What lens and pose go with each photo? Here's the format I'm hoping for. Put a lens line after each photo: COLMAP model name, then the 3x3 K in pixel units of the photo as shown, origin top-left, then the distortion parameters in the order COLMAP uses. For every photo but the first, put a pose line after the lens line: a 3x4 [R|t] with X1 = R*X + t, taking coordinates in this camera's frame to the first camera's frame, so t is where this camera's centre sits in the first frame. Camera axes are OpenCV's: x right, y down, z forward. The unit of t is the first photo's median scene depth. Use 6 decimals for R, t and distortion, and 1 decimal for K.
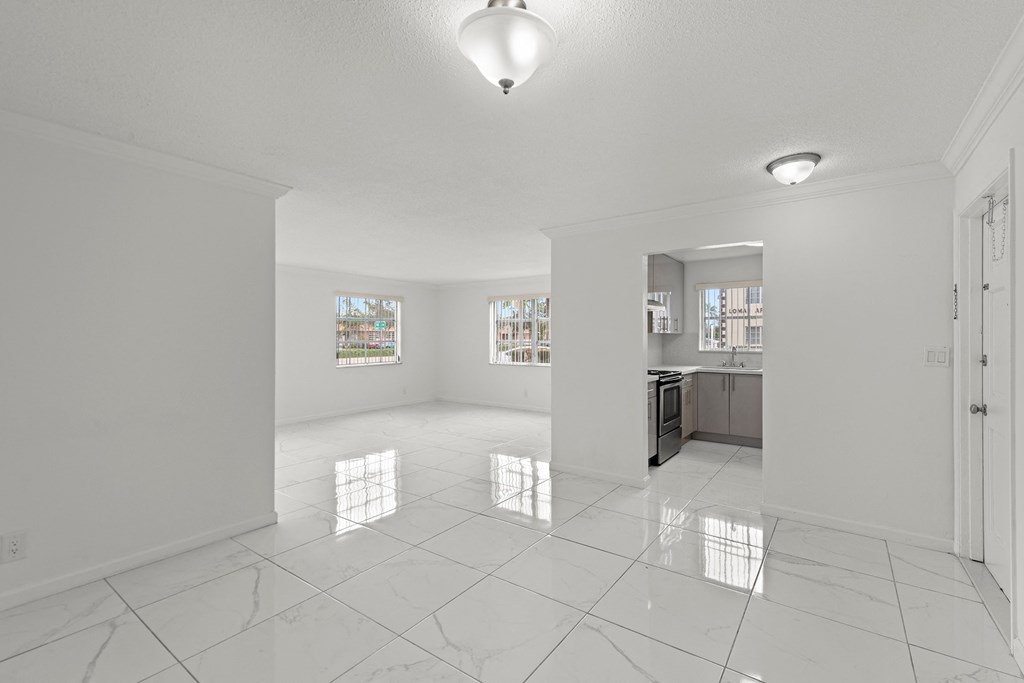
lens RADIAL K [[442.6, 0, 530.1], [0, 442.6, 337.1], [0, 0, 1]] dist [0.013747, -0.000118]
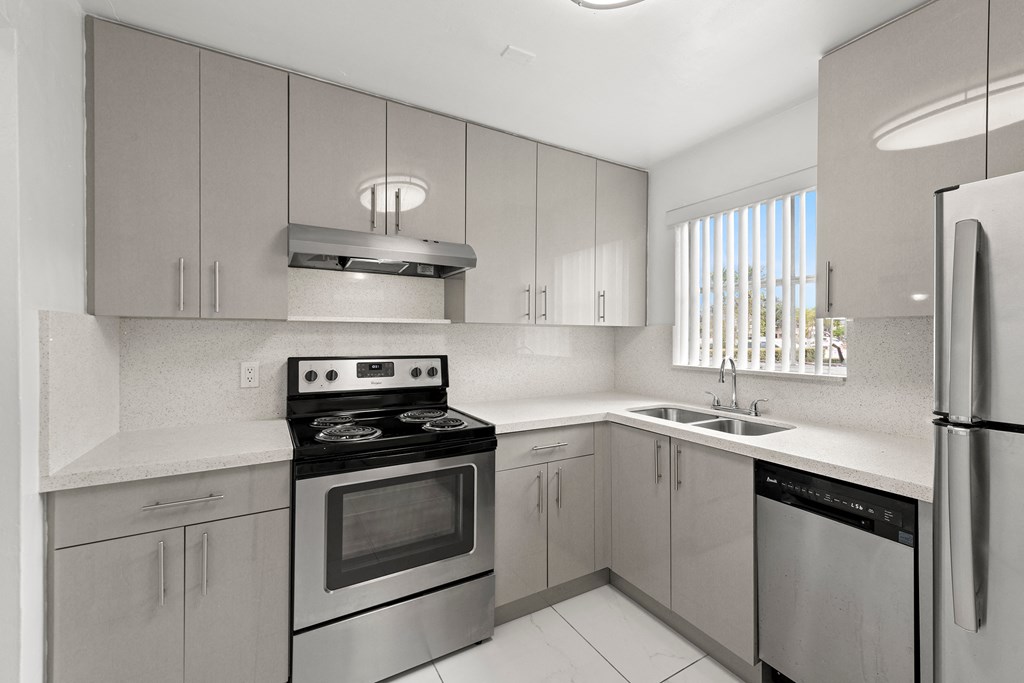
lens RADIAL K [[429.1, 0, 532.0], [0, 429.1, 336.1], [0, 0, 1]] dist [0.015166, -0.000263]
pose [[0.916255, 0.001498, -0.400593, 0.468693], [-0.000491, 0.999996, 0.002615, 0.000827], [0.400595, -0.002199, 0.916253, 0.620128]]
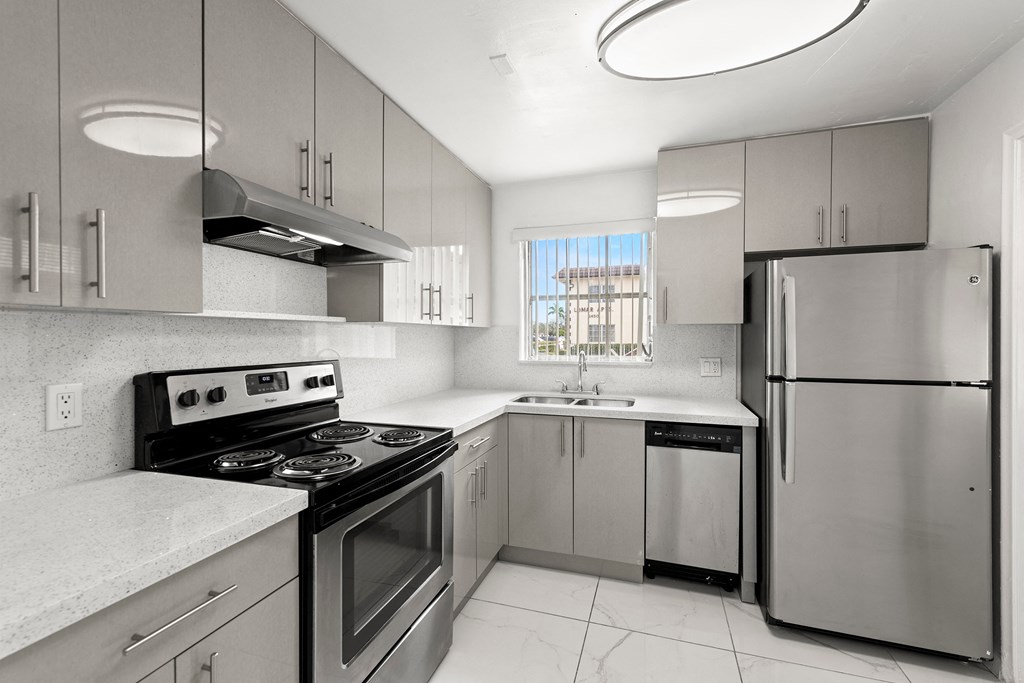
lens RADIAL K [[422.5, 0, 527.8], [0, 422.5, 339.5], [0, 0, 1]] dist [0.002749, 0.000080]
pose [[0.951879, -0.005535, 0.306425, 0.268556], [0.001524, 0.999910, 0.013330, -0.000361], [-0.306471, -0.012222, 0.951802, 0.595326]]
